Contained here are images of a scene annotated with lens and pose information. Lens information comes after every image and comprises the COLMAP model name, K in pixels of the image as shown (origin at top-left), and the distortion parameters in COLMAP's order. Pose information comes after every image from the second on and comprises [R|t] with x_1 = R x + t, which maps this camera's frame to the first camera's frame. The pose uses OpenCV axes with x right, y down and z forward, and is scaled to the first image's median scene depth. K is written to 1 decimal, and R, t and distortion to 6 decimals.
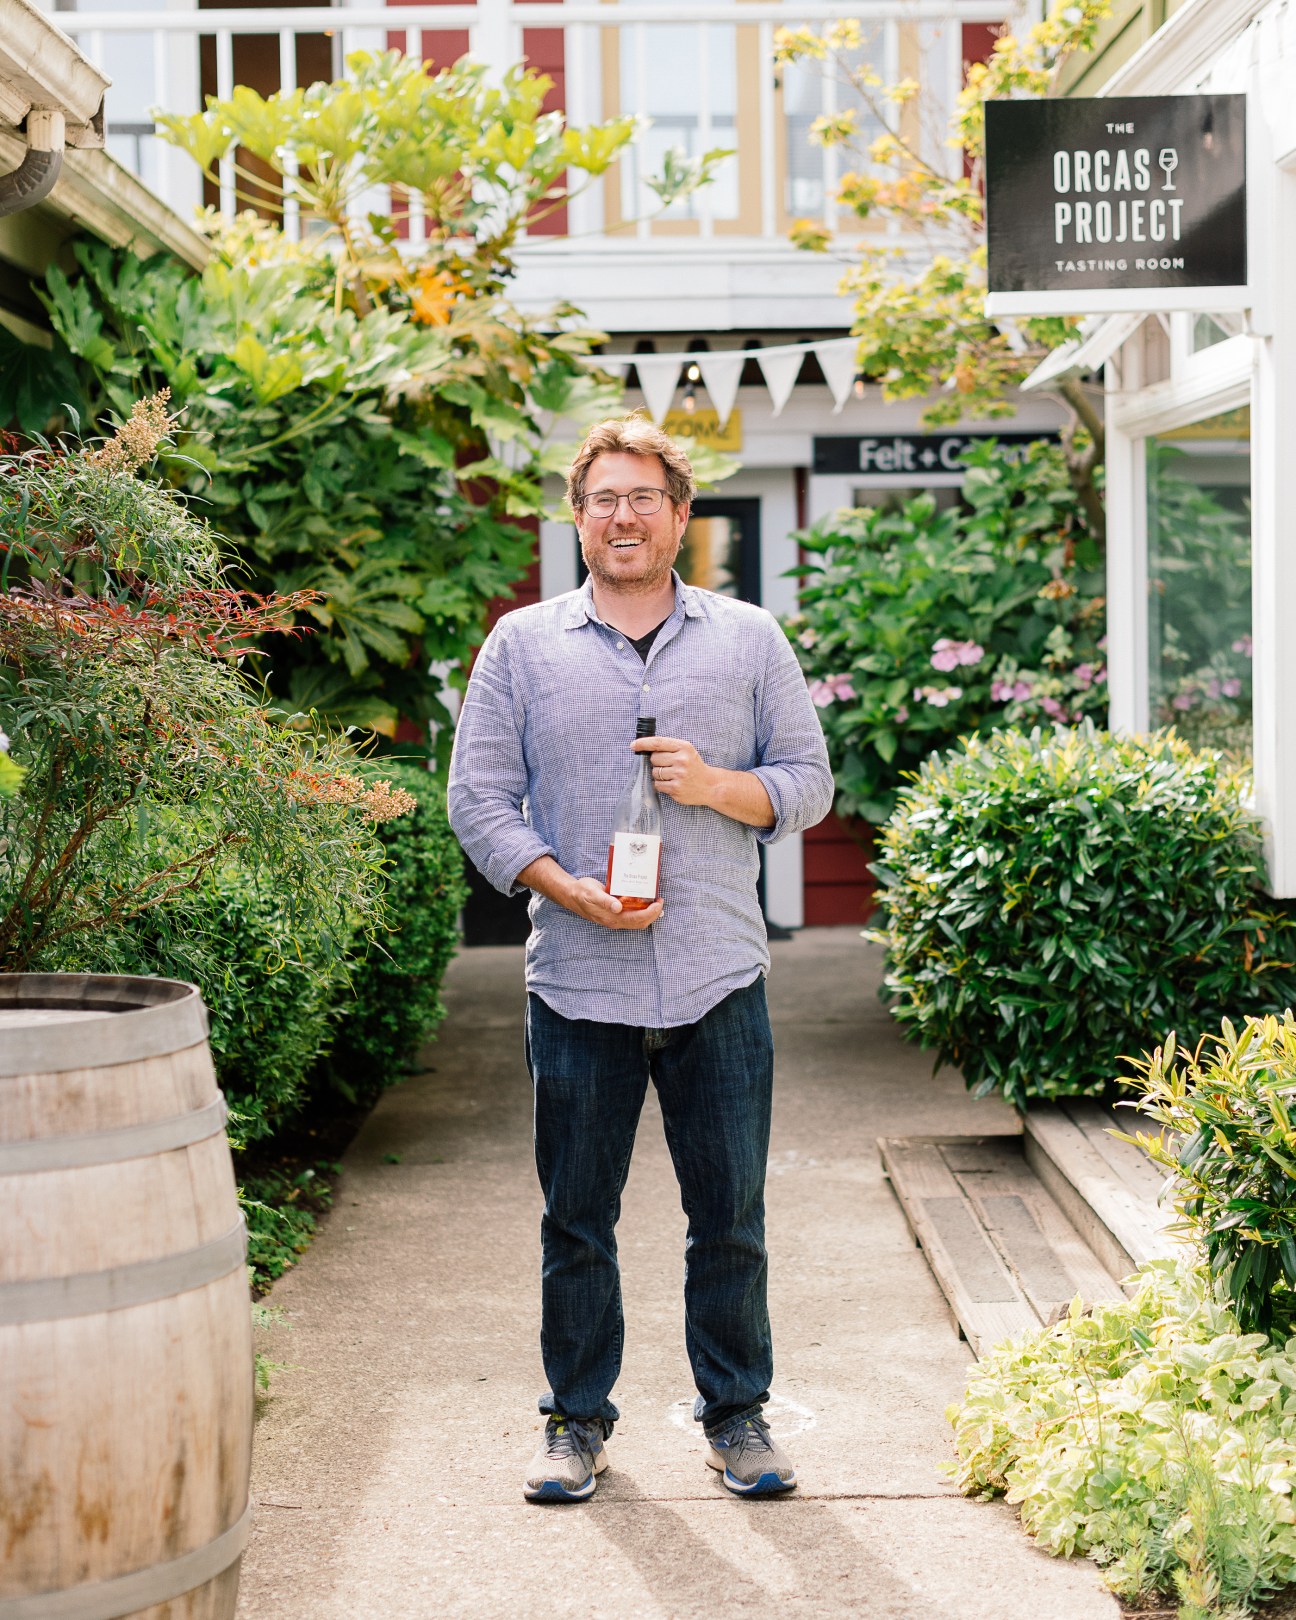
lens RADIAL K [[2792.7, 0, 647.0], [0, 2792.7, 858.8], [0, 0, 1]] dist [0.015935, 0.047540]
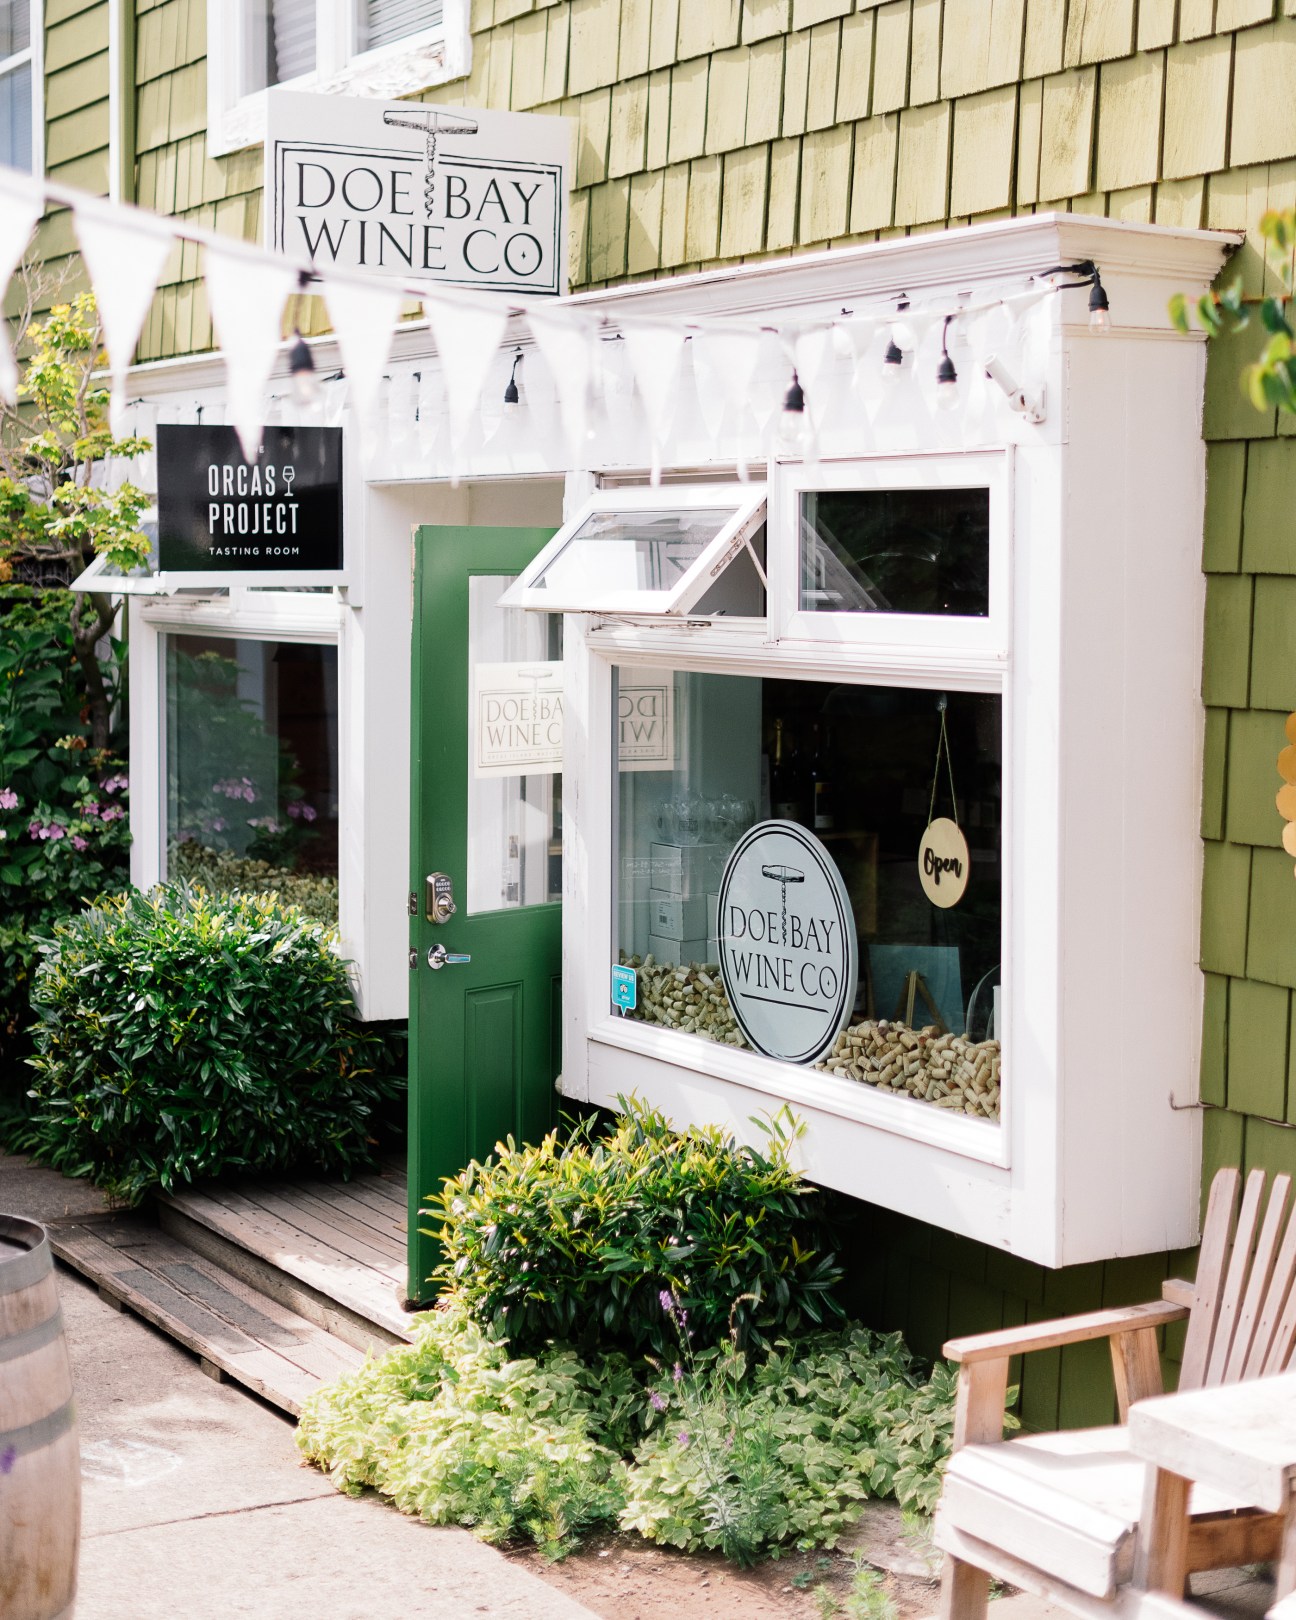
lens RADIAL K [[2792.7, 0, 647.0], [0, 2792.7, 858.8], [0, 0, 1]] dist [0.015935, 0.047540]
pose [[0.872803, -0.026816, 0.487336, -0.307998], [0.021288, 0.999631, 0.016879, -0.084221], [-0.487609, -0.004357, 0.873051, -0.233706]]
